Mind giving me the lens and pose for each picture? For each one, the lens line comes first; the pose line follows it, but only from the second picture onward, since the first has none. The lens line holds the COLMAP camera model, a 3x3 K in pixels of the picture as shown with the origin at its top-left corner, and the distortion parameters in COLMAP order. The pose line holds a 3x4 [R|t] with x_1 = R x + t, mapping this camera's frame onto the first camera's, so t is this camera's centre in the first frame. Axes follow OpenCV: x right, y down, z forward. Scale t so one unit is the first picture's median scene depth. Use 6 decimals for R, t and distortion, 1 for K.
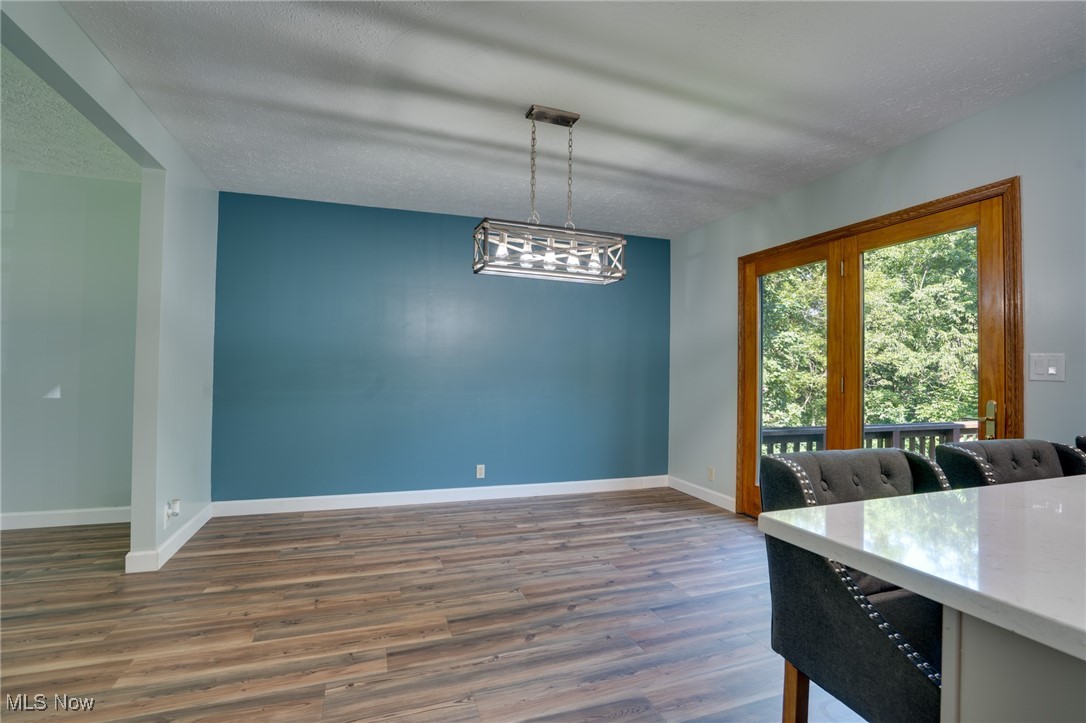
lens RADIAL K [[508.0, 0, 550.9], [0, 508.0, 364.7], [0, 0, 1]] dist [-0.056897, 0.017414]
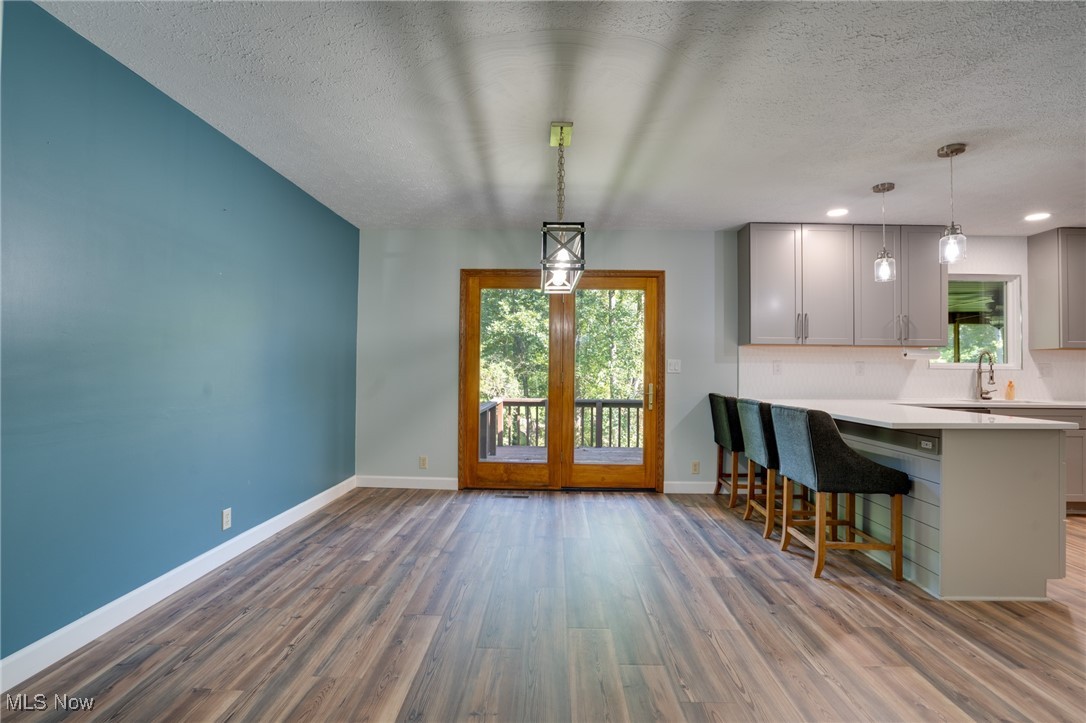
lens RADIAL K [[508.0, 0, 538.7], [0, 508.0, 358.6], [0, 0, 1]] dist [-0.056897, 0.017414]
pose [[0.362858, 0.005399, 0.931829, -0.709212], [-0.014046, 0.999901, -0.000324, -0.009539], [-0.931739, -0.012971, 0.362898, 0.444440]]
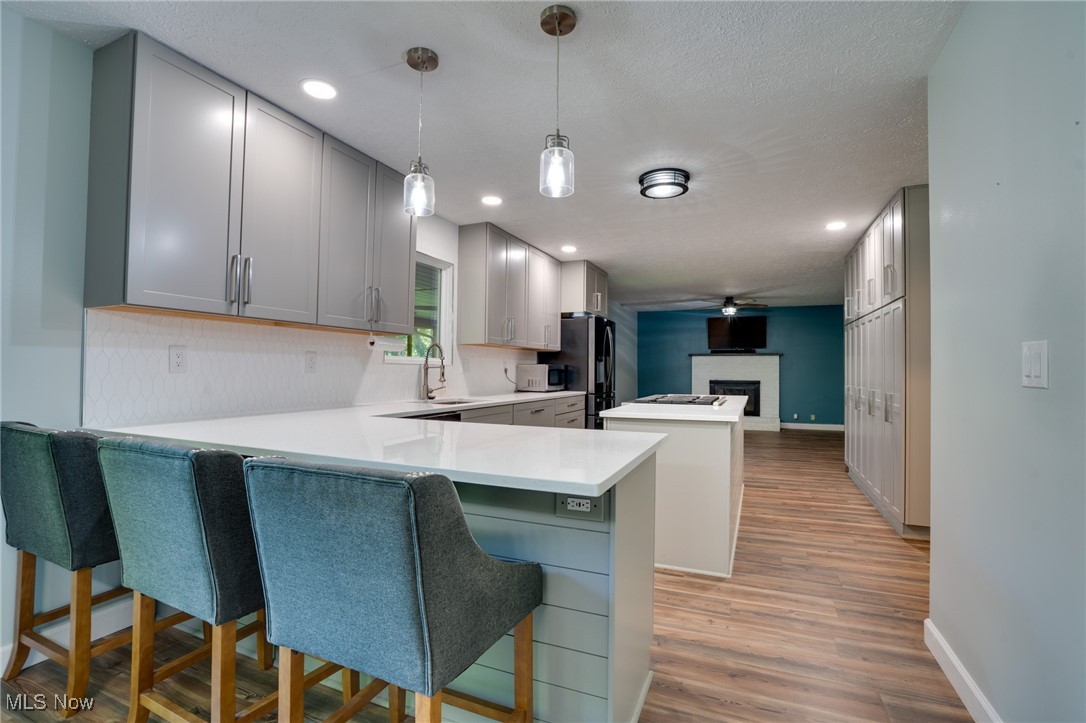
lens RADIAL K [[508.0, 0, 537.5], [0, 508.0, 354.2], [0, 0, 1]] dist [-0.056897, 0.017414]
pose [[-0.730066, 0.000521, 0.683376, -0.079388], [-0.024872, 0.999317, -0.027334, 0.002858], [-0.682924, -0.036953, -0.729555, 0.488282]]
